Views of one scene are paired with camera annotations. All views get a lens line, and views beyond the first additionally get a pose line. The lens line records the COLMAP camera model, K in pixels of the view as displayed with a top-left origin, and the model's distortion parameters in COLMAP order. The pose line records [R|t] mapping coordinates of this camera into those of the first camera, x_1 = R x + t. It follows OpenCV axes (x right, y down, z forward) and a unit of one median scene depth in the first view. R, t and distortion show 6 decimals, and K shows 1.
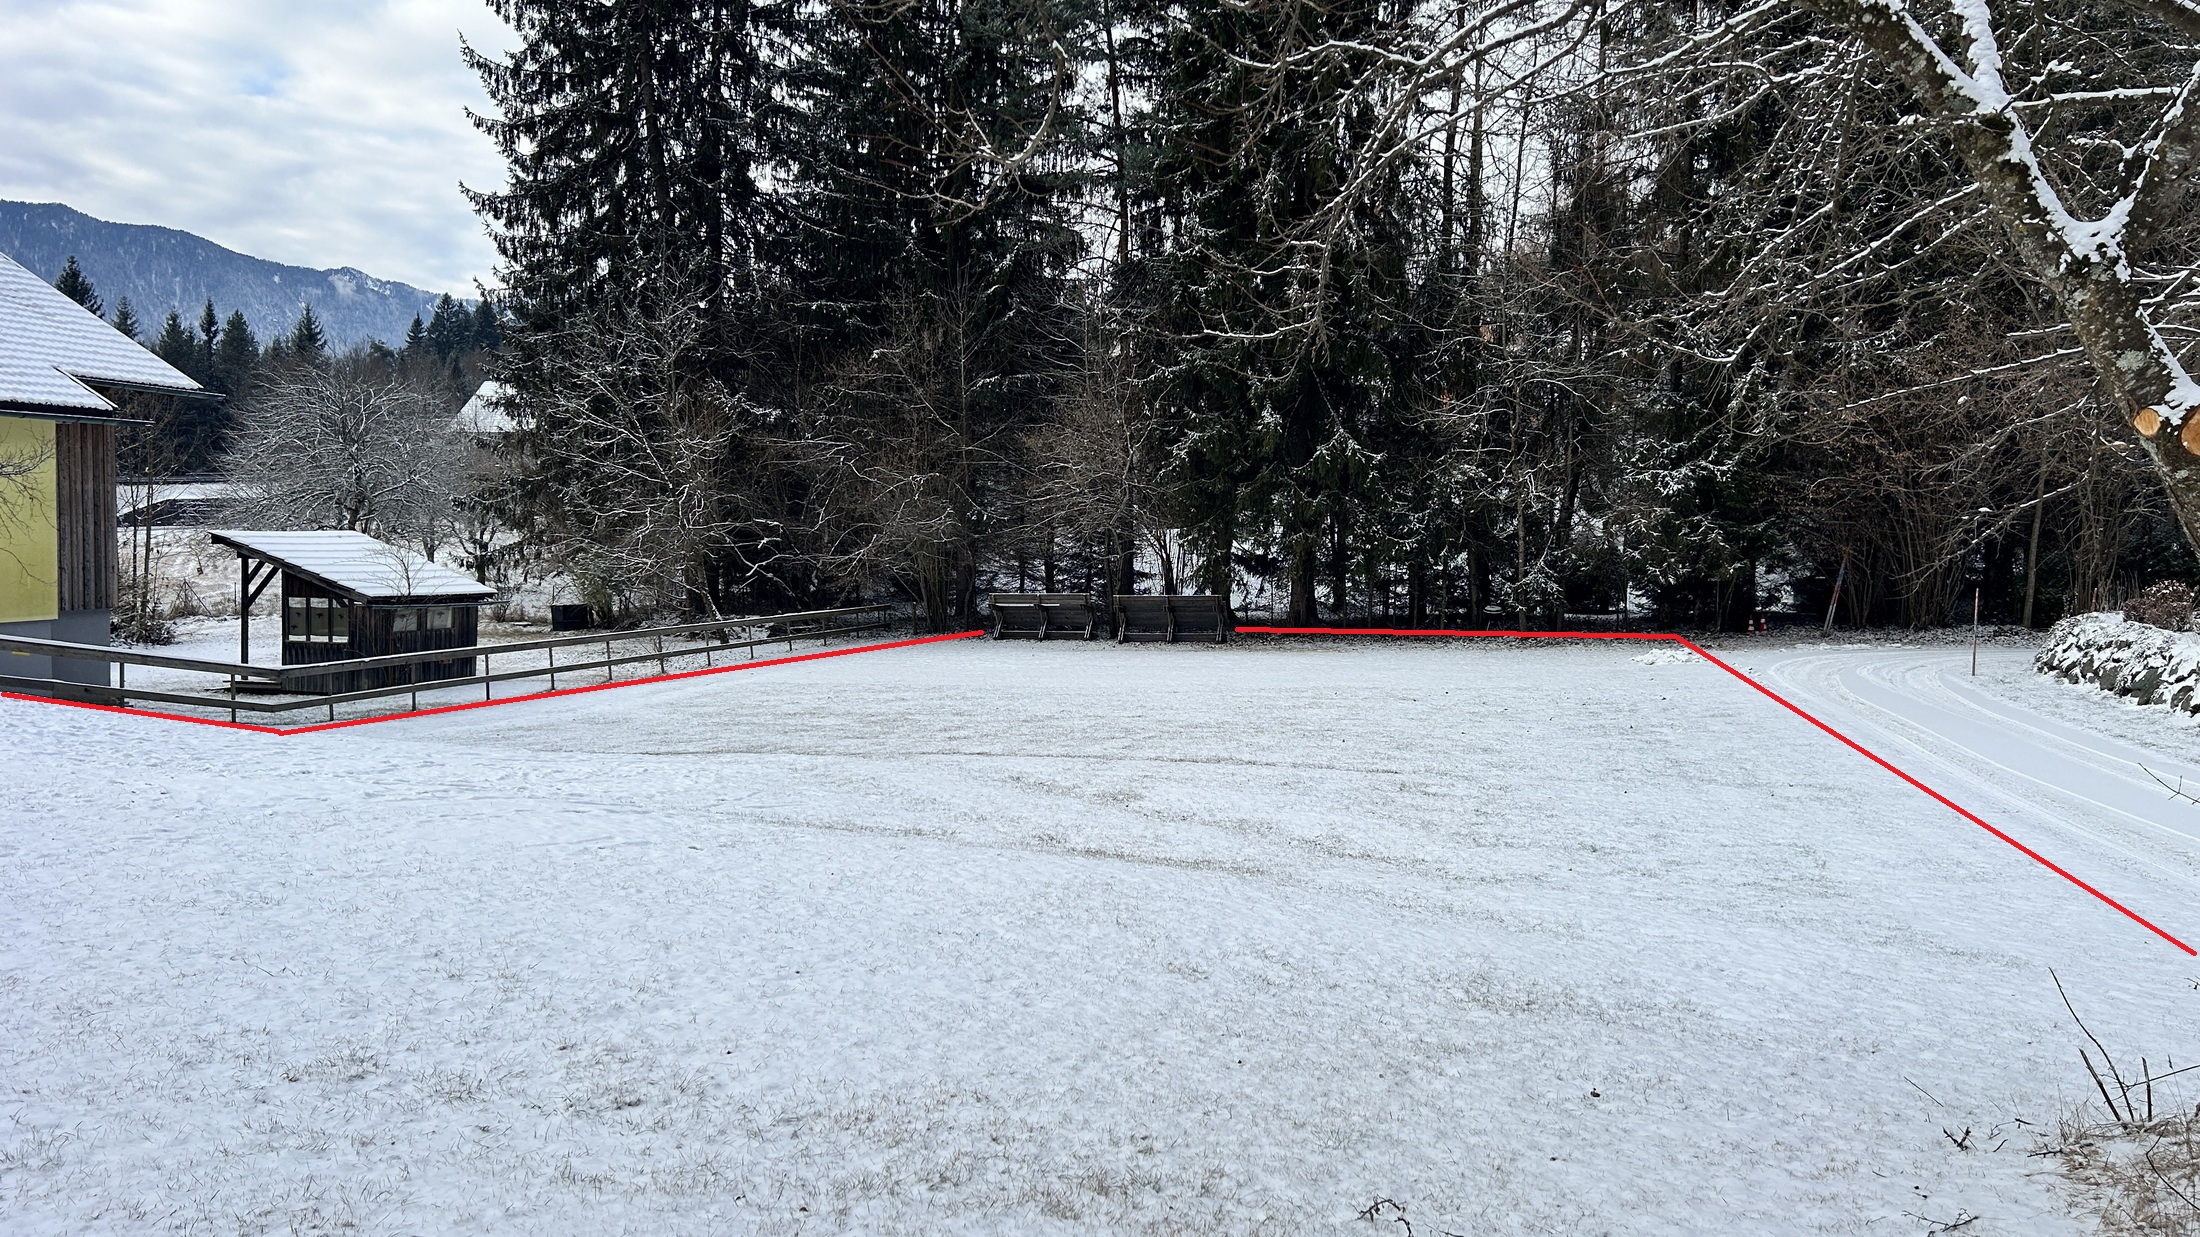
lens RADIAL K [[1643.1, 0, 1101.9], [0, 1643.1, 621.9], [0, 0, 1]] dist [0.066355, -0.070417]
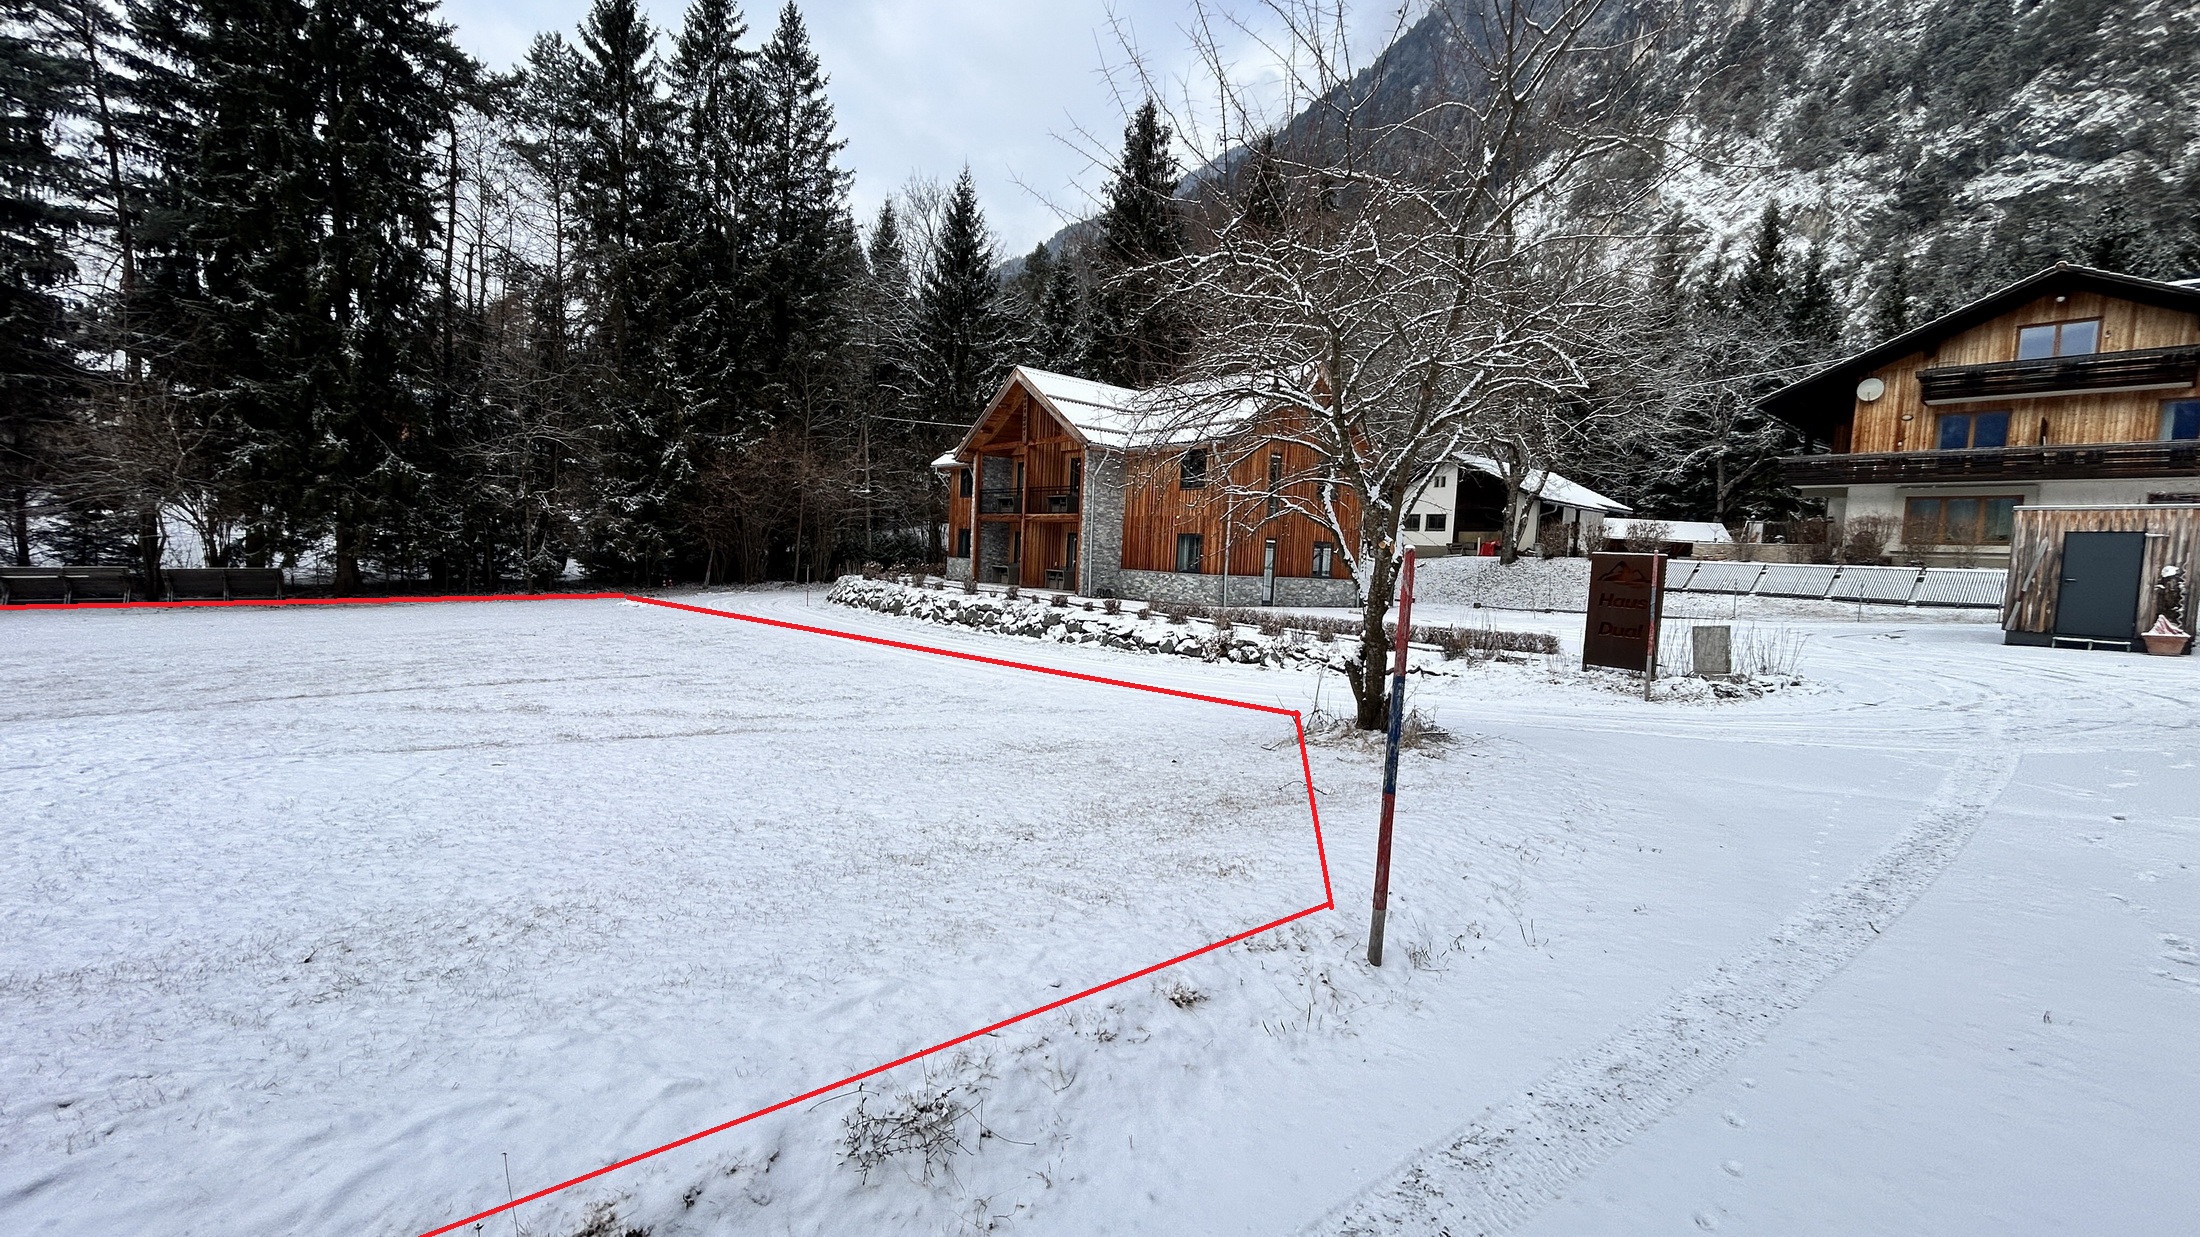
lens RADIAL K [[889.0, 0, 1099.7], [0, 889.0, 617.1], [0, 0, 1]] dist [-0.000549, -0.000377]
pose [[0.578588, -0.048936, 0.814150, -0.134968], [0.011651, 0.998592, 0.051743, -0.005951], [-0.815536, -0.020452, 0.578344, 0.031210]]
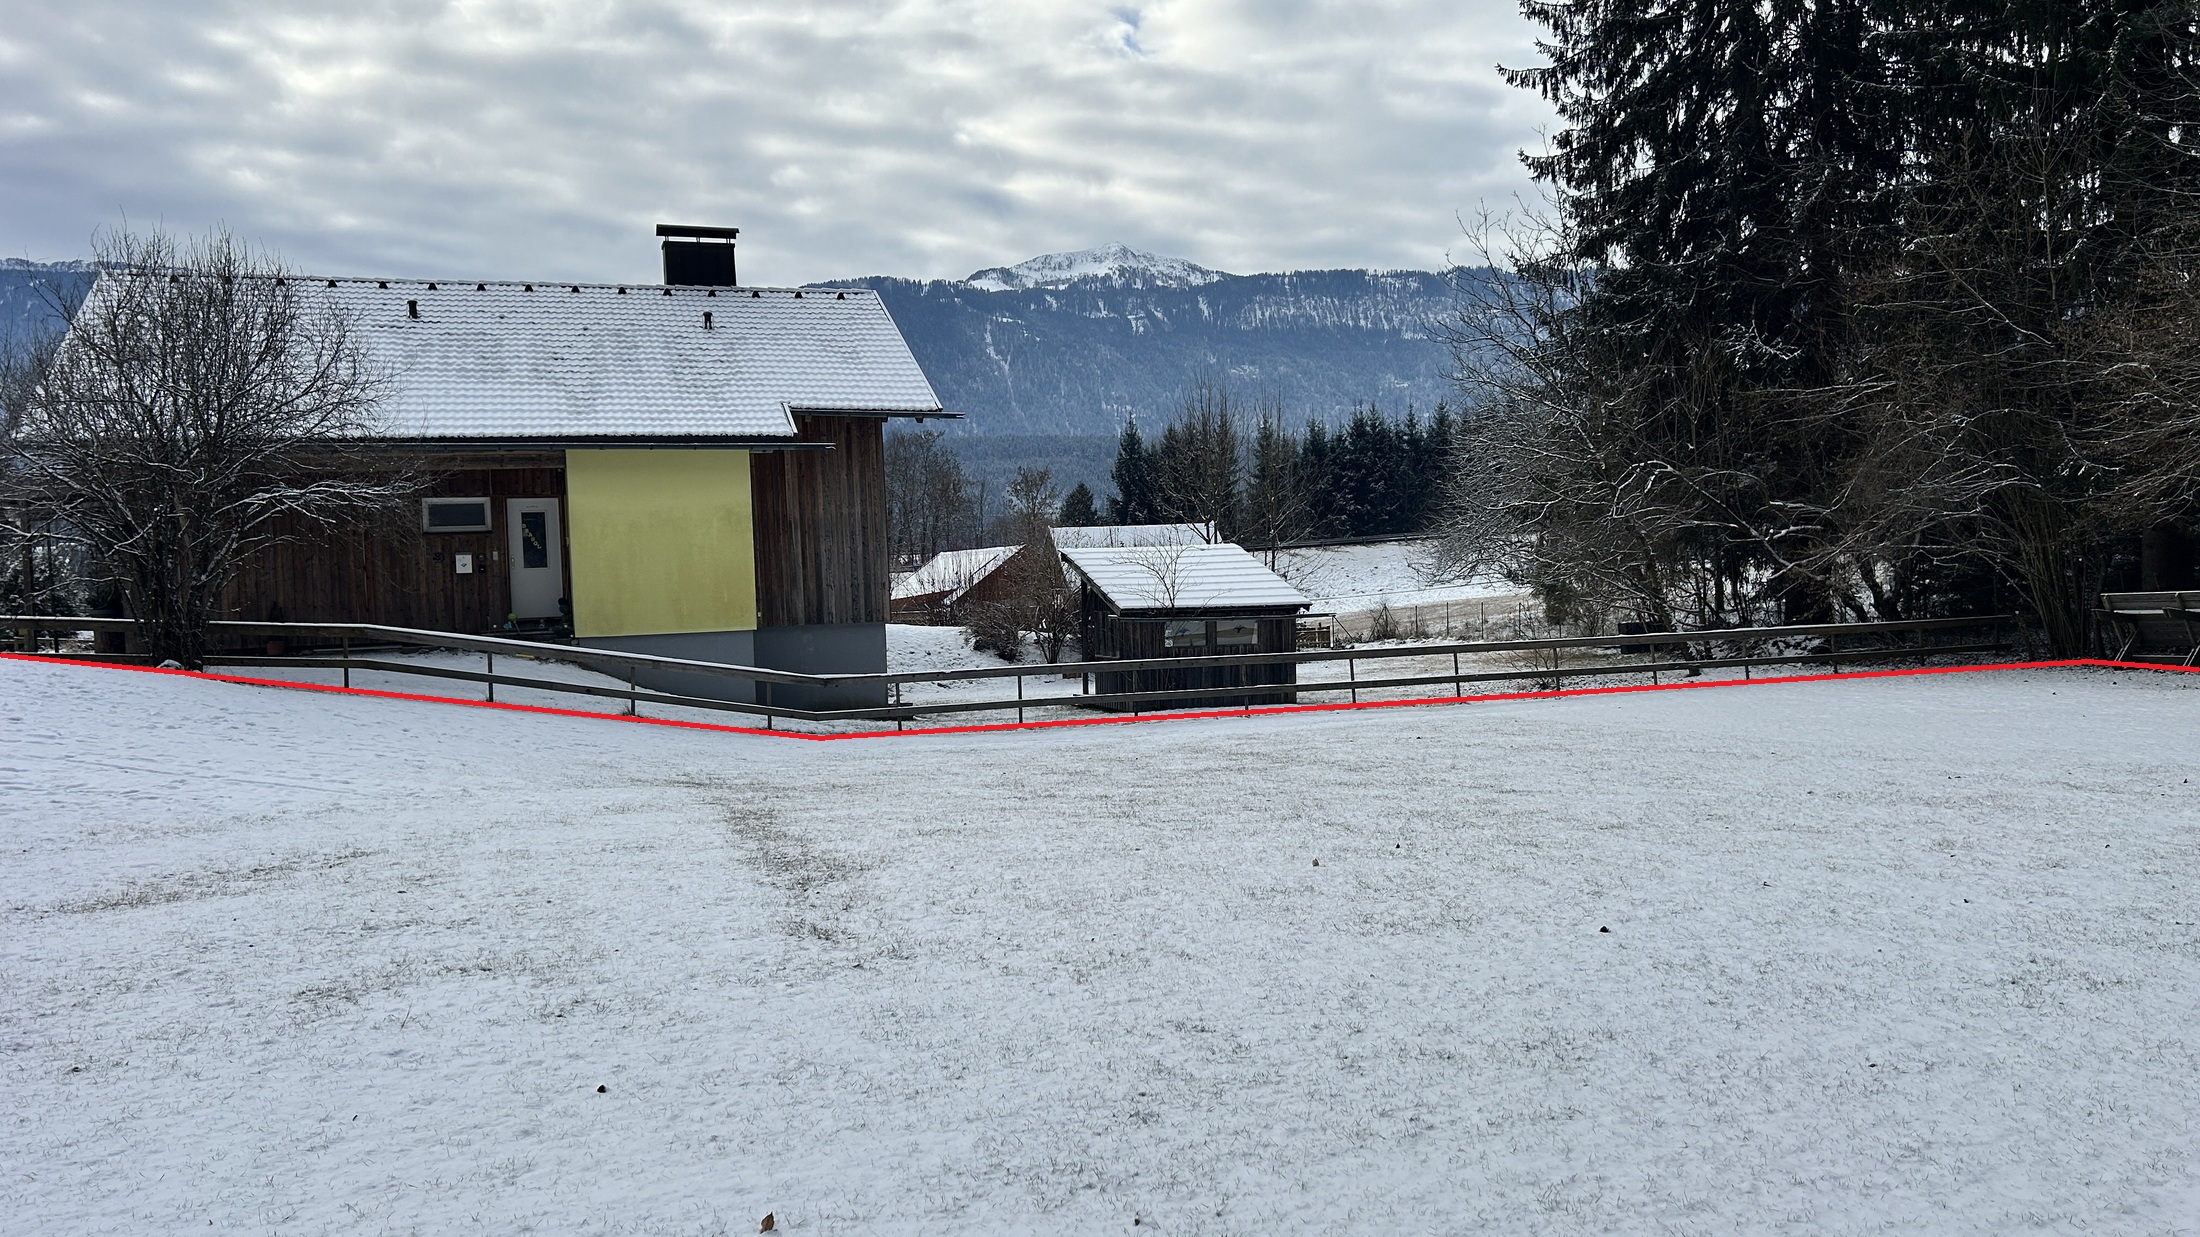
lens RADIAL K [[1643.1, 0, 1094.4], [0, 1643.1, 631.0], [0, 0, 1]] dist [0.066355, -0.070417]
pose [[0.564651, -0.008607, -0.825285, 0.251163], [-0.004679, 0.999896, -0.013629, 0.008049], [0.825316, 0.011557, 0.564552, 0.357513]]
